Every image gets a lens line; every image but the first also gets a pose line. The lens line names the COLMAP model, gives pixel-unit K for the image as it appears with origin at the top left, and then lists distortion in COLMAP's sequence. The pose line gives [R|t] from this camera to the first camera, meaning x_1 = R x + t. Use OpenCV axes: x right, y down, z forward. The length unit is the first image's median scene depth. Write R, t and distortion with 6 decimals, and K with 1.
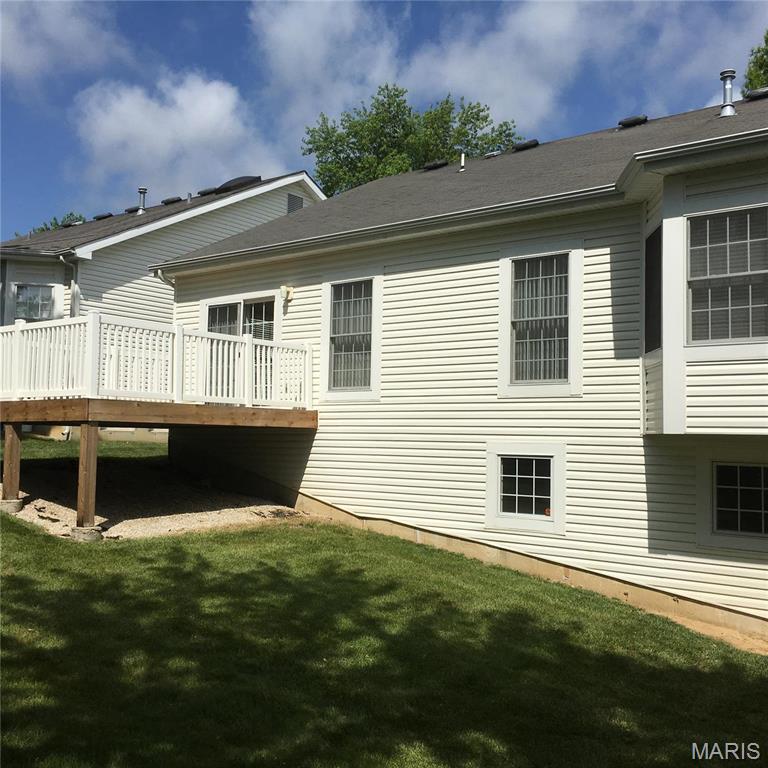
lens RADIAL K [[875.1, 0, 381.4], [0, 875.1, 383.4], [0, 0, 1]] dist [0.060582, -0.027998]
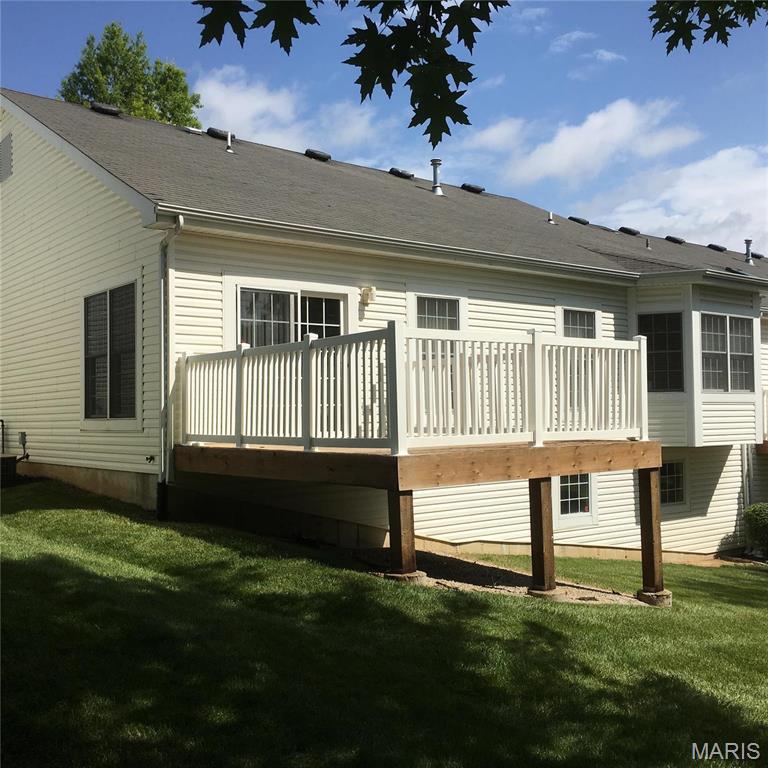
lens RADIAL K [[875.1, 0, 381.4], [0, 875.1, 383.4], [0, 0, 1]] dist [0.060582, -0.027998]
pose [[0.234516, 0.012551, 0.972031, -0.990580], [-0.048450, 0.998825, -0.001208, -0.020352], [-0.970904, -0.046812, 0.234849, 0.856207]]
